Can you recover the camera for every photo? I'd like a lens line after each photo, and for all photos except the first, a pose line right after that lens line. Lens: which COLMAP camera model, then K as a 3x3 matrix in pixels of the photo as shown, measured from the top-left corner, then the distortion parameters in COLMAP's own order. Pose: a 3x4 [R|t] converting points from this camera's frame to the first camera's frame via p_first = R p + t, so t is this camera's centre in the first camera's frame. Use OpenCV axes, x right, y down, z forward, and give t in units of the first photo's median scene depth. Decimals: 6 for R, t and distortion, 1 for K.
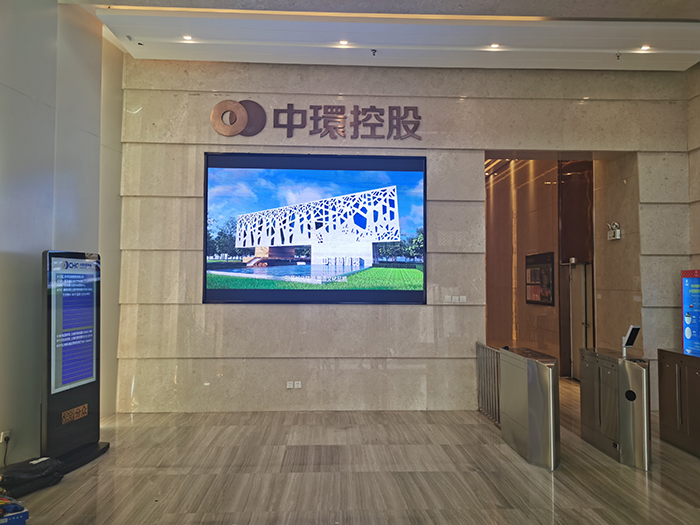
lens RADIAL K [[545.7, 0, 354.1], [0, 545.7, 263.1], [0, 0, 1]] dist [0.049361, 0.000437]
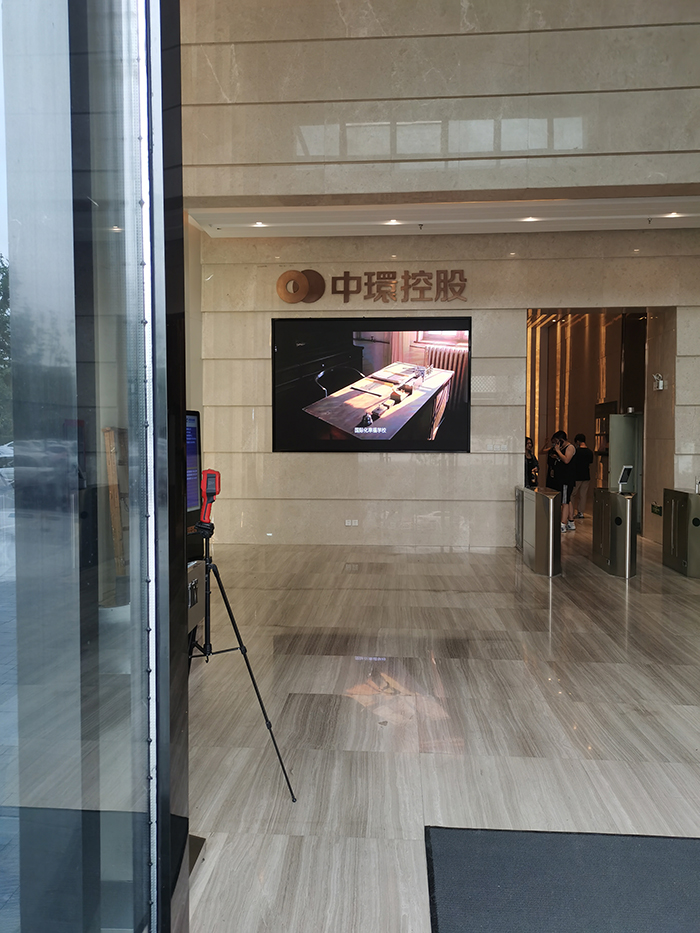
lens RADIAL K [[727.4, 0, 349.4], [0, 727.4, 468.9], [0, 0, 1]] dist [0.049361, 0.000437]
pose [[0.993316, 0.000574, -0.115427, 0.058855], [0.008543, 0.996879, 0.078480, -0.009382], [0.115112, -0.078941, 0.990211, -0.485436]]
